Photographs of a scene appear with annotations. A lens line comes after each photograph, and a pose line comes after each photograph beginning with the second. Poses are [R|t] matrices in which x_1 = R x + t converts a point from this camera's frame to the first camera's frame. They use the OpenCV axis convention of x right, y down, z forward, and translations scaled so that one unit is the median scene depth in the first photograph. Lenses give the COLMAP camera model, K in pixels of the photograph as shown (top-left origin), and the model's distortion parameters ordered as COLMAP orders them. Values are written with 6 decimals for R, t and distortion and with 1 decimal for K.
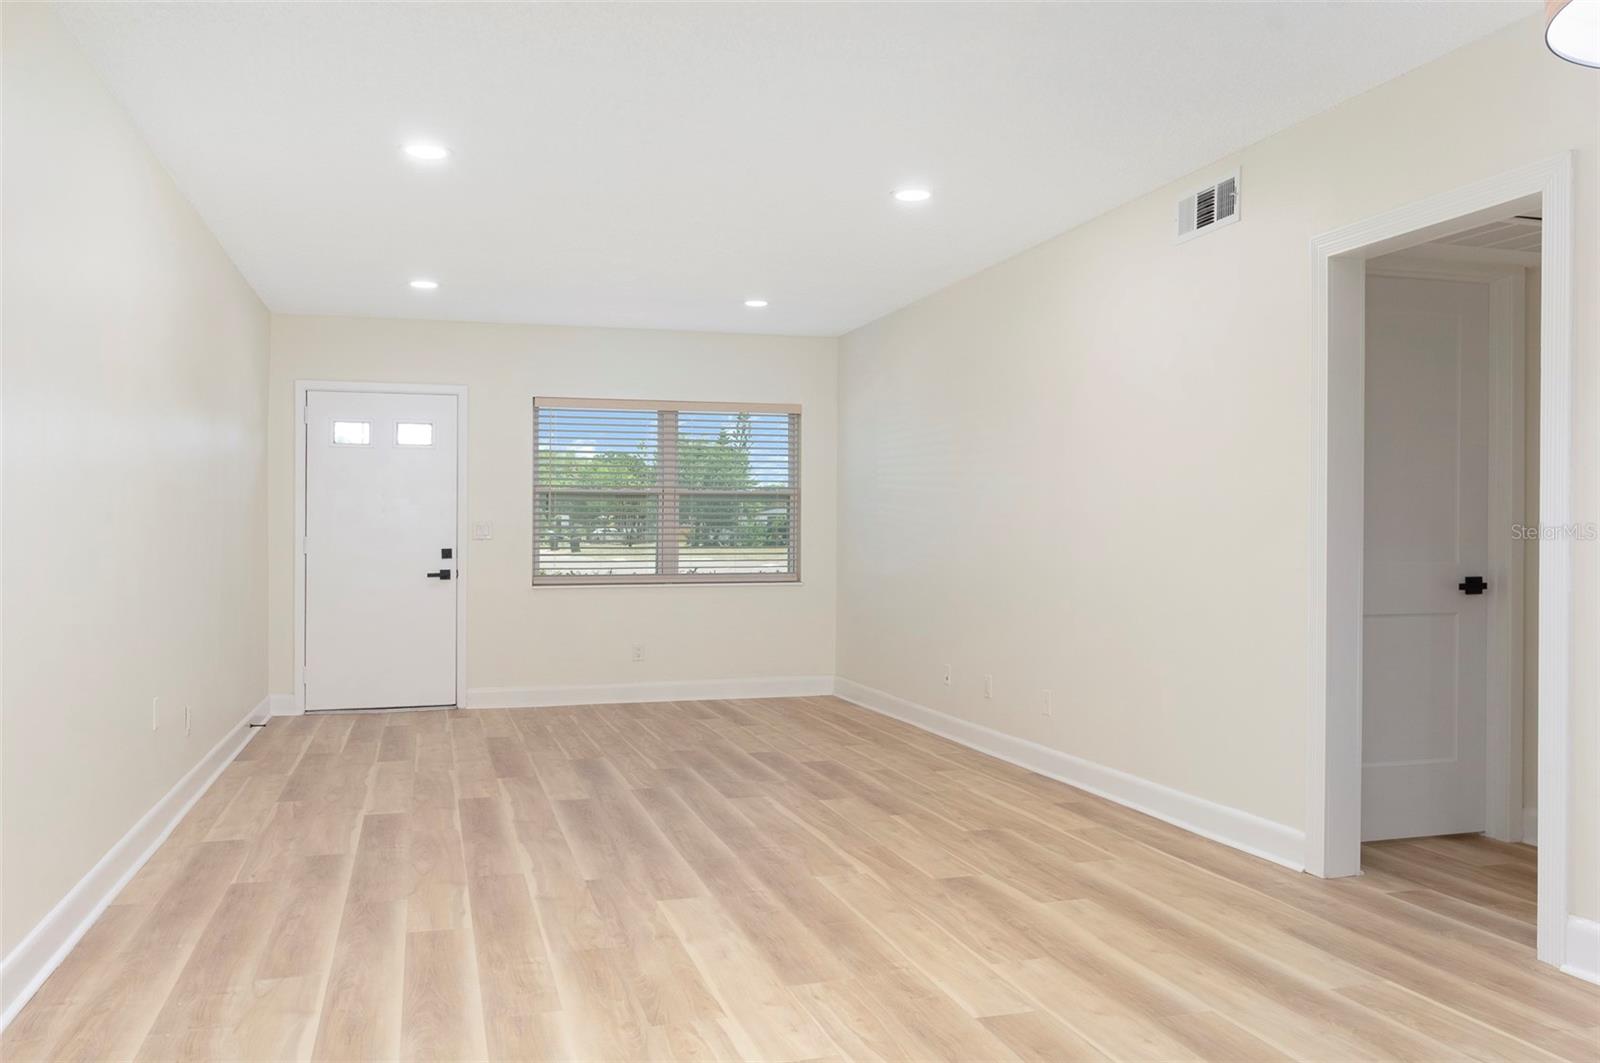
lens RADIAL K [[1233.9, 0, 812.8], [0, 1233.9, 527.9], [0, 0, 1]] dist [0.013606, -0.002129]
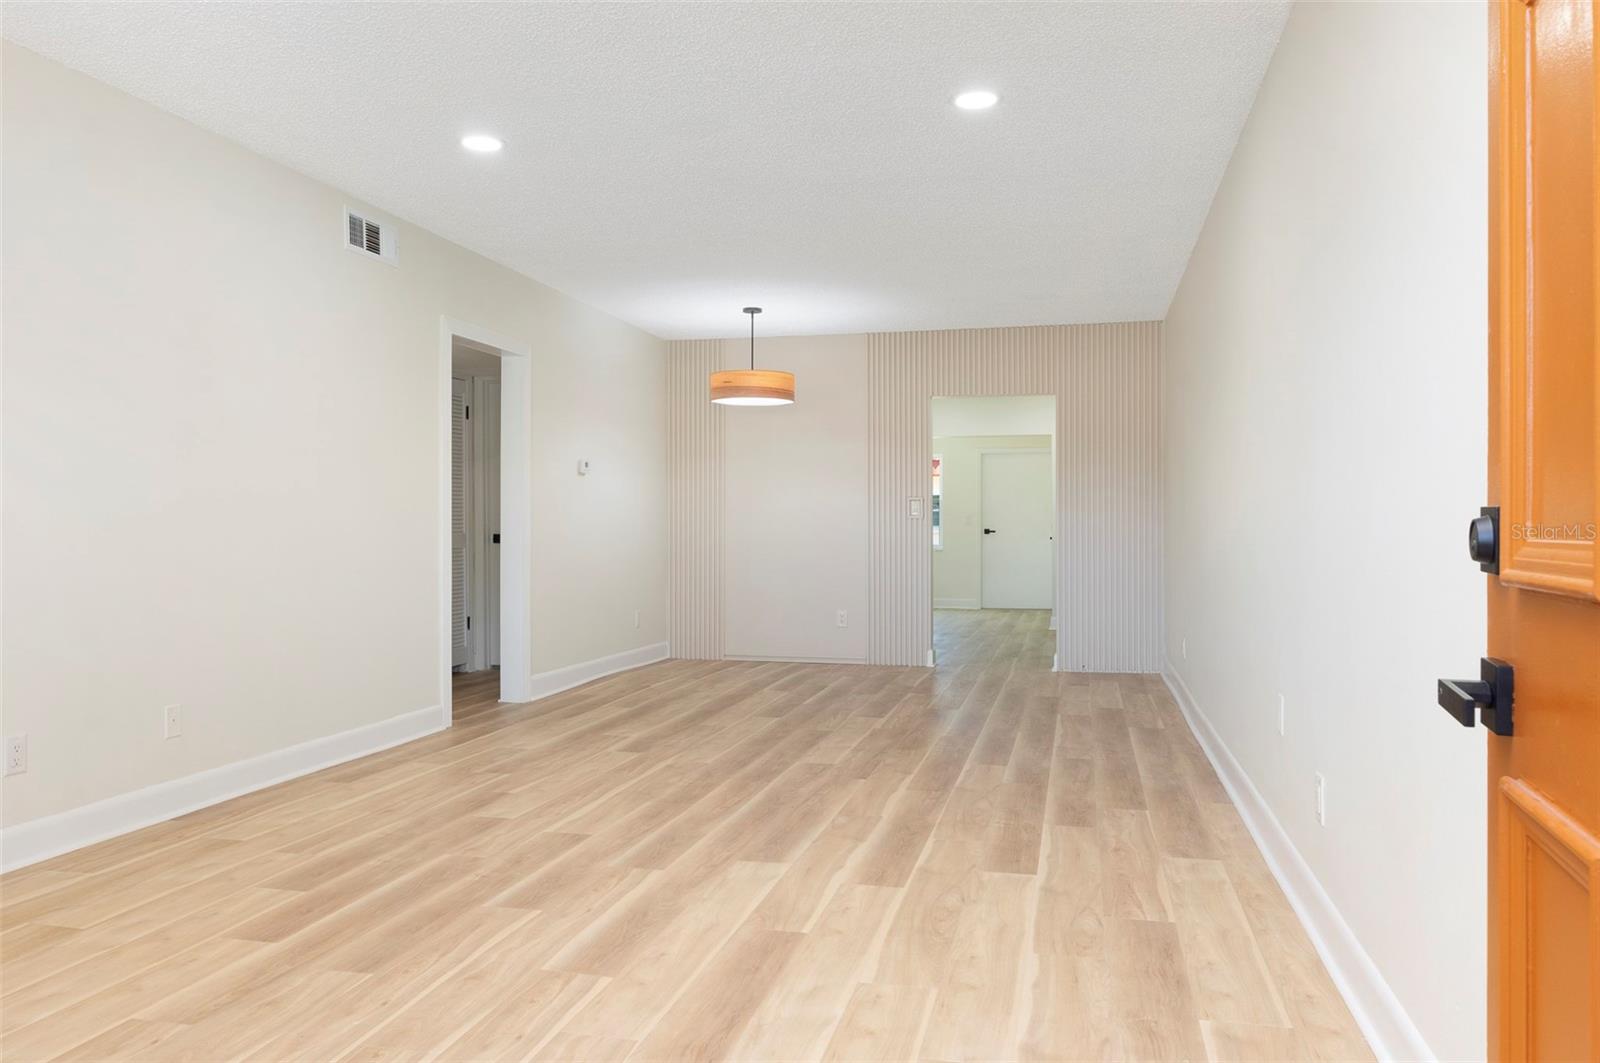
lens RADIAL K [[1079.3, 0, 801.8], [0, 1079.3, 527.1], [0, 0, 1]] dist [0.000739, -0.005374]
pose [[-0.858615, 0.000285, 0.512621, -0.710145], [-0.003164, 0.999978, -0.005855, 0.036030], [-0.512611, -0.006649, -0.858595, 2.018193]]
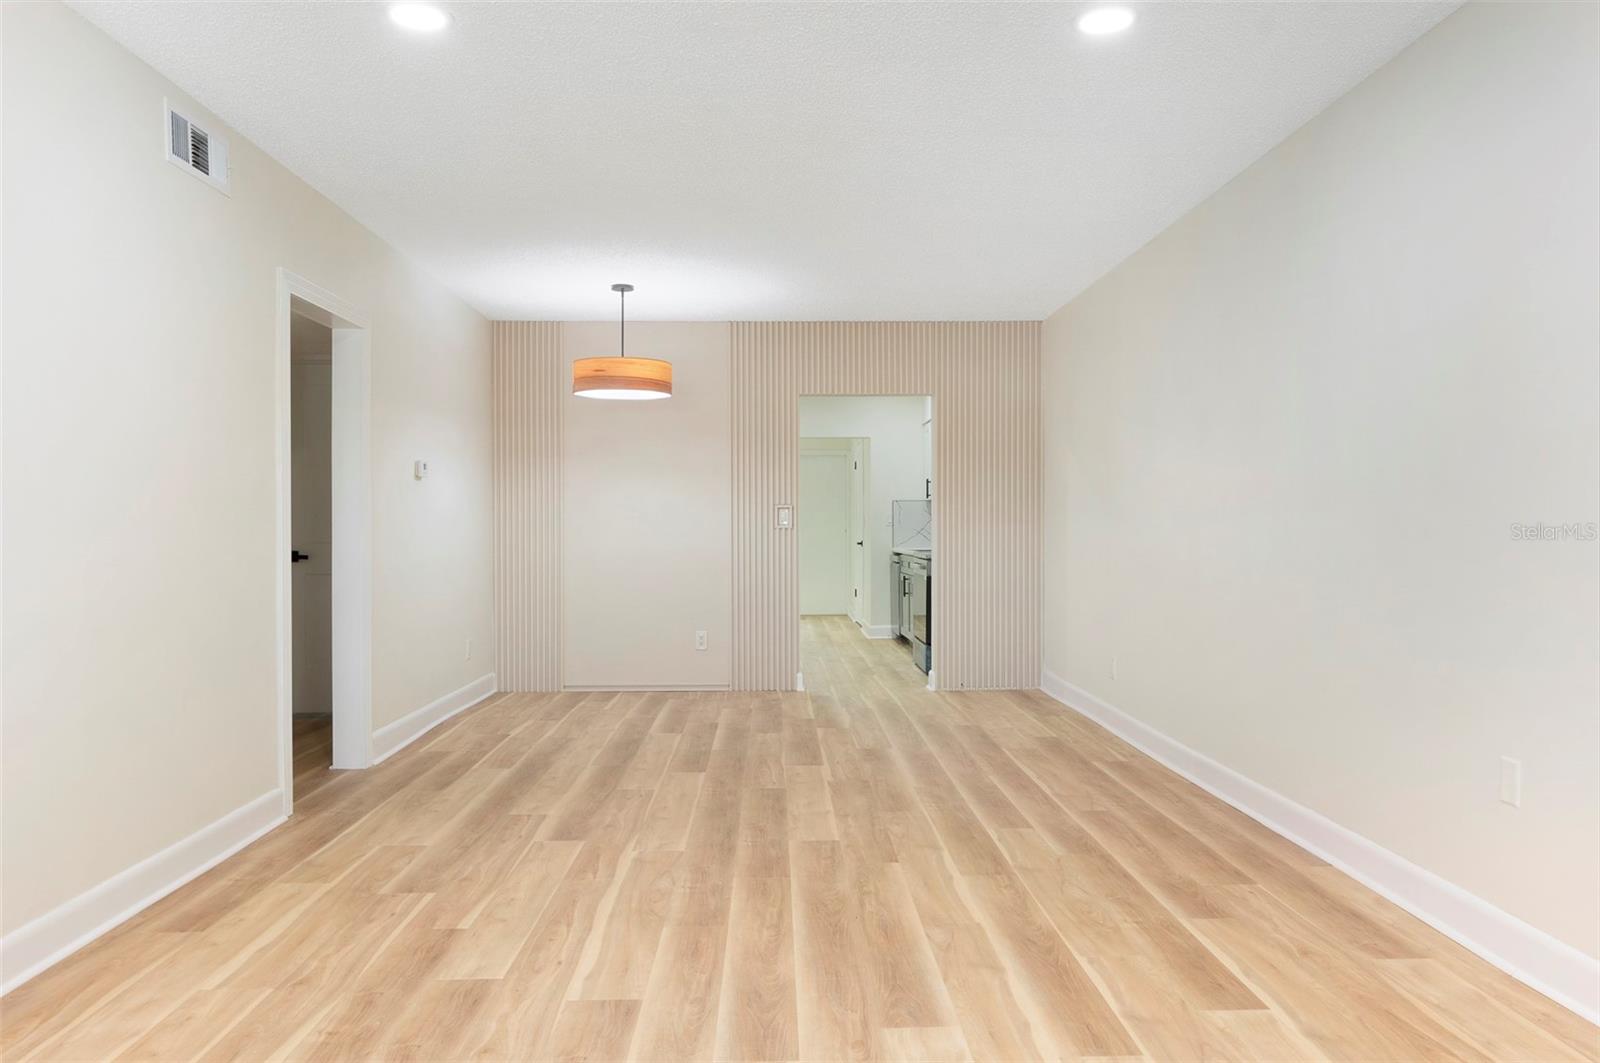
lens RADIAL K [[1079.3, 0, 799.0], [0, 1079.3, 536.7], [0, 0, 1]] dist [0.000739, -0.005374]
pose [[-0.959464, 0.000845, 0.281829, -0.364431], [0.002182, 0.999988, 0.004430, 0.011066], [-0.281821, 0.004865, -0.959455, 1.917142]]
